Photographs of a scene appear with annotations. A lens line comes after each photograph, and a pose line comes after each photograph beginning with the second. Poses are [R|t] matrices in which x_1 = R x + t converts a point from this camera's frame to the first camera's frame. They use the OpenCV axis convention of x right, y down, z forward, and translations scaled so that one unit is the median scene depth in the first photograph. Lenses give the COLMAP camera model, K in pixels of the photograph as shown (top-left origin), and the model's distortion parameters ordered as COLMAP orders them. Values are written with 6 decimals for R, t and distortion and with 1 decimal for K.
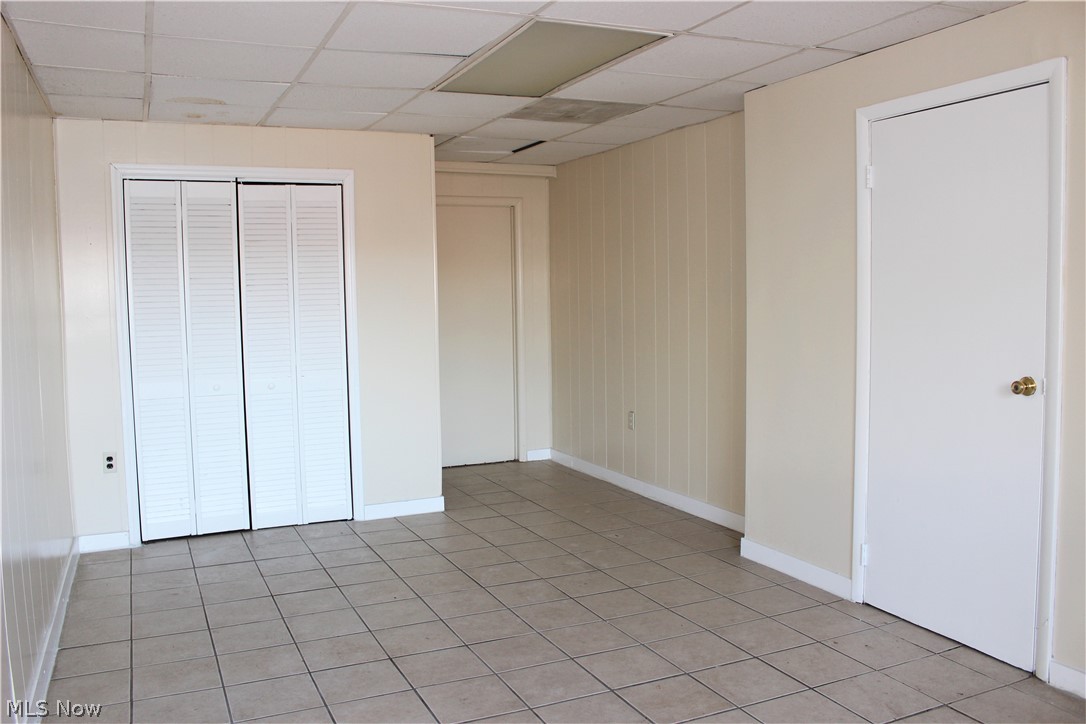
lens RADIAL K [[898.4, 0, 527.6], [0, 898.4, 358.9], [0, 0, 1]] dist [-0.165004, 0.146499]
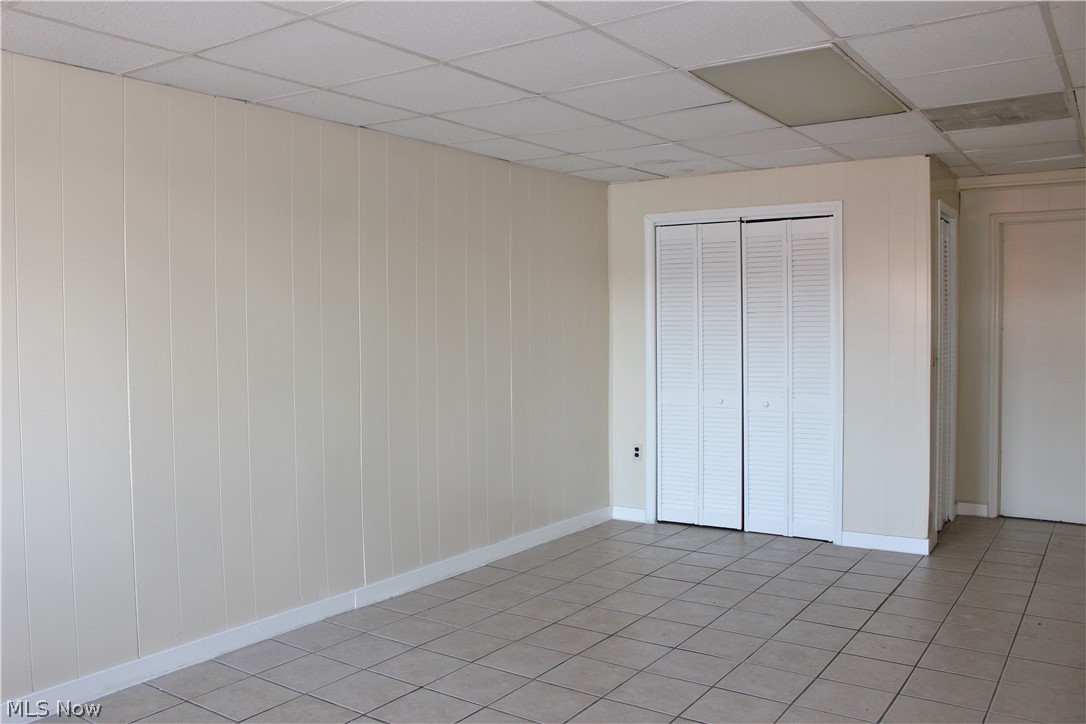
lens RADIAL K [[898.4, 0, 527.6], [0, 898.4, 358.9], [0, 0, 1]] dist [-0.165004, 0.146499]
pose [[0.514689, 0.048427, -0.856008, 0.538622], [-0.063583, 0.997810, 0.018219, -0.028899], [0.855016, 0.045051, 0.516641, 0.191705]]
